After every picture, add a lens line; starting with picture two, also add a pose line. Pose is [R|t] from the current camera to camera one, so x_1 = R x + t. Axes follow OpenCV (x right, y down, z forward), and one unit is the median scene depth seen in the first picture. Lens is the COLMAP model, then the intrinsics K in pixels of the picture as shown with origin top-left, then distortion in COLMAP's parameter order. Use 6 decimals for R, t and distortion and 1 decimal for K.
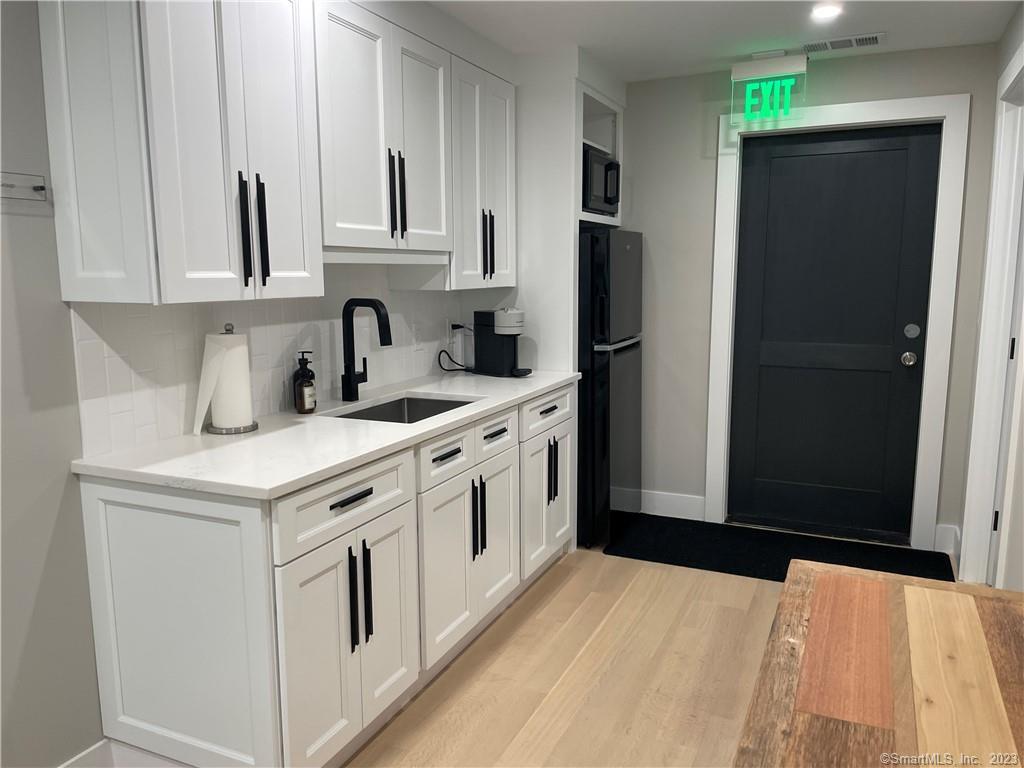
lens RADIAL K [[777.8, 0, 513.8], [0, 777.8, 387.0], [0, 0, 1]] dist [0.058042, -0.070925]
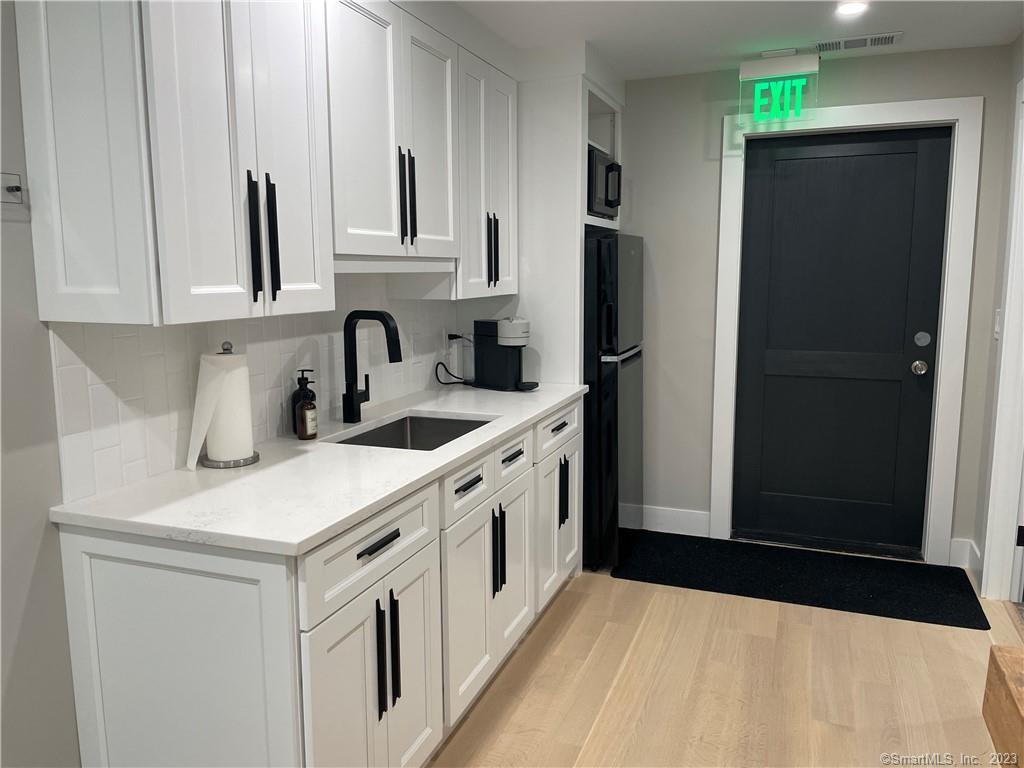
lens RADIAL K [[777.8, 0, 512.5], [0, 777.8, 375.6], [0, 0, 1]] dist [0.058042, -0.070925]
pose [[0.998060, -0.008035, 0.061736, -0.077085], [0.008885, 0.999869, -0.013504, -0.022394], [-0.061619, 0.014026, 0.998001, 0.079527]]
